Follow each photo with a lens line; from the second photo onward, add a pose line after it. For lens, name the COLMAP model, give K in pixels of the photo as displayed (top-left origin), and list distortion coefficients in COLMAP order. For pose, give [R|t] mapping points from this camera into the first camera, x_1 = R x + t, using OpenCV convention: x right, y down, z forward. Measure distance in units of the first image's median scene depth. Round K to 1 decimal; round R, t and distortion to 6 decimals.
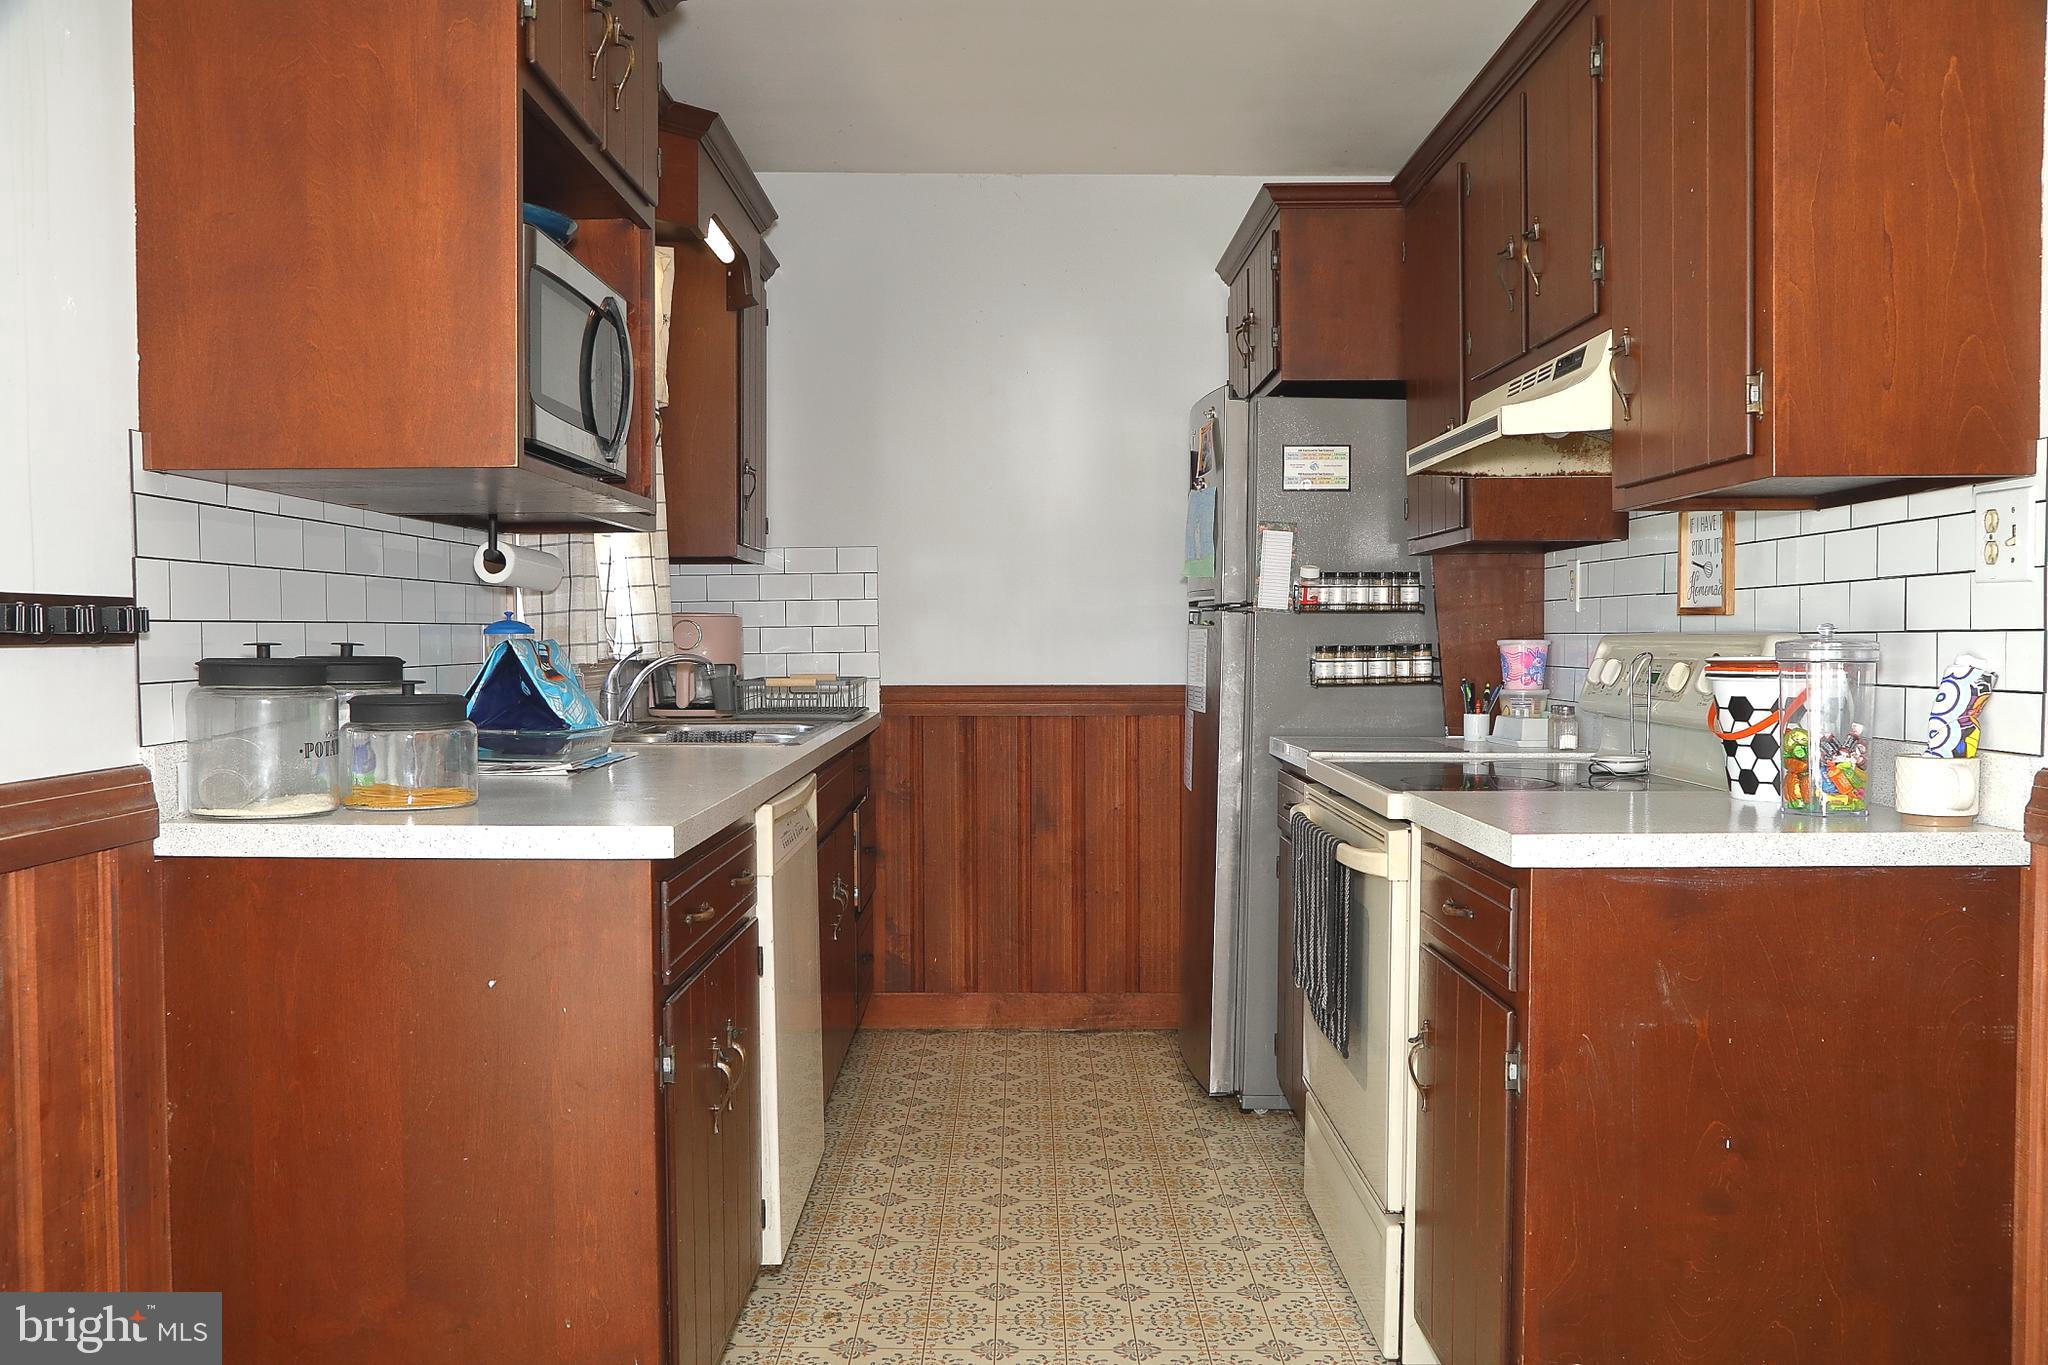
lens RADIAL K [[1590.6, 0, 1024.0], [0, 1590.6, 682.5], [0, 0, 1]] dist [-0.044797, 0.000796]
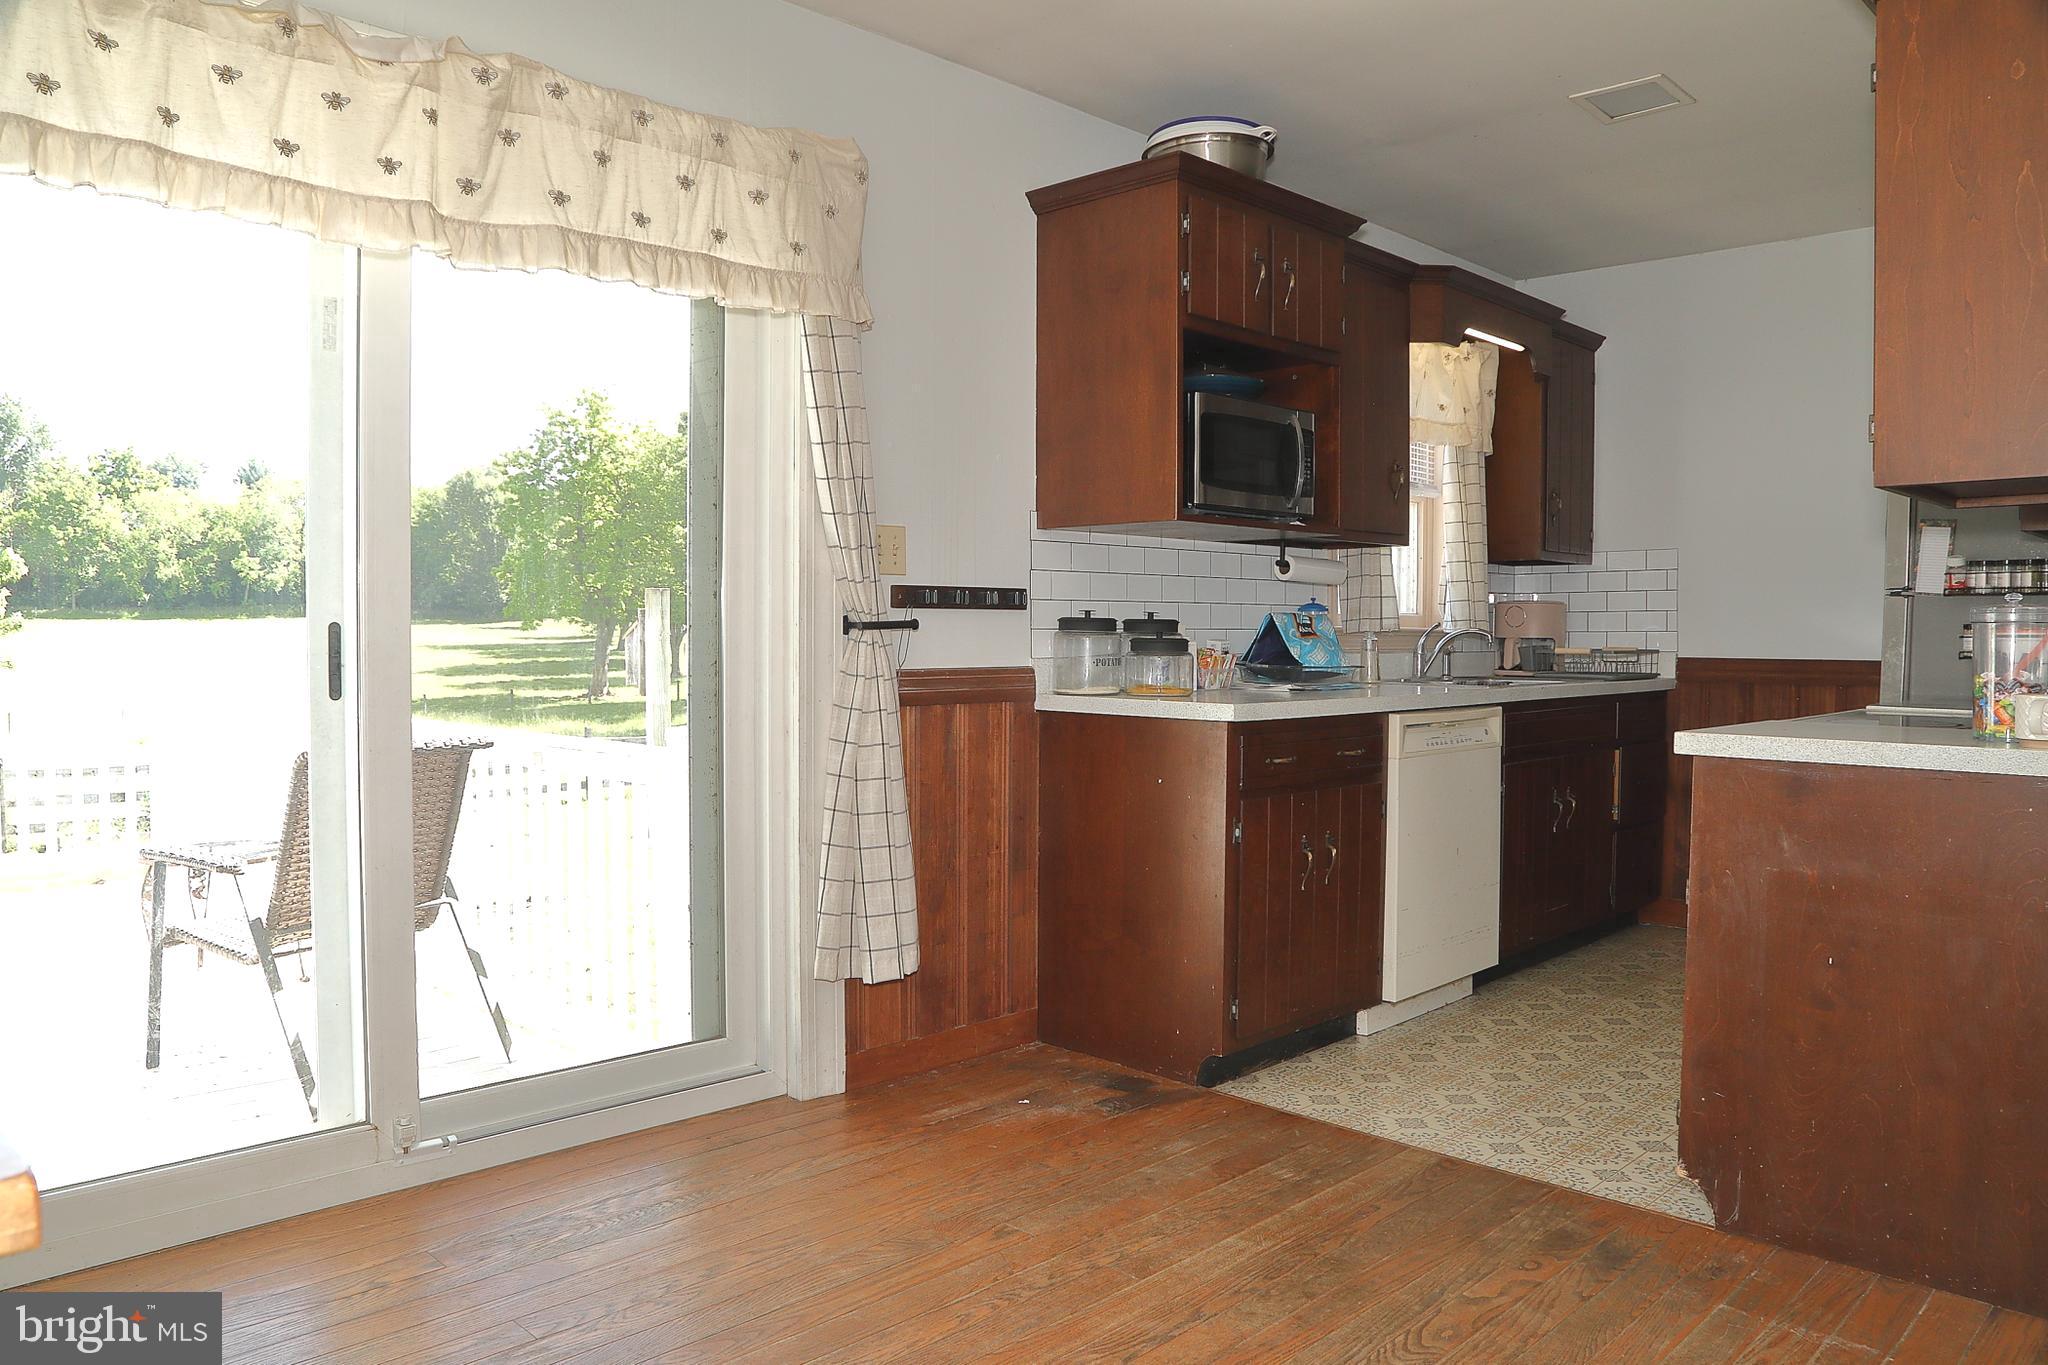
lens RADIAL K [[1413.1, 0, 1024.0], [0, 1413.1, 682.5], [0, 0, 1]] dist [-0.124458, 0.059961]
pose [[0.715059, 0.030875, -0.698382, 0.763808], [-0.025768, 0.999509, 0.017805, 0.039107], [0.698589, 0.005264, 0.715503, -0.382177]]
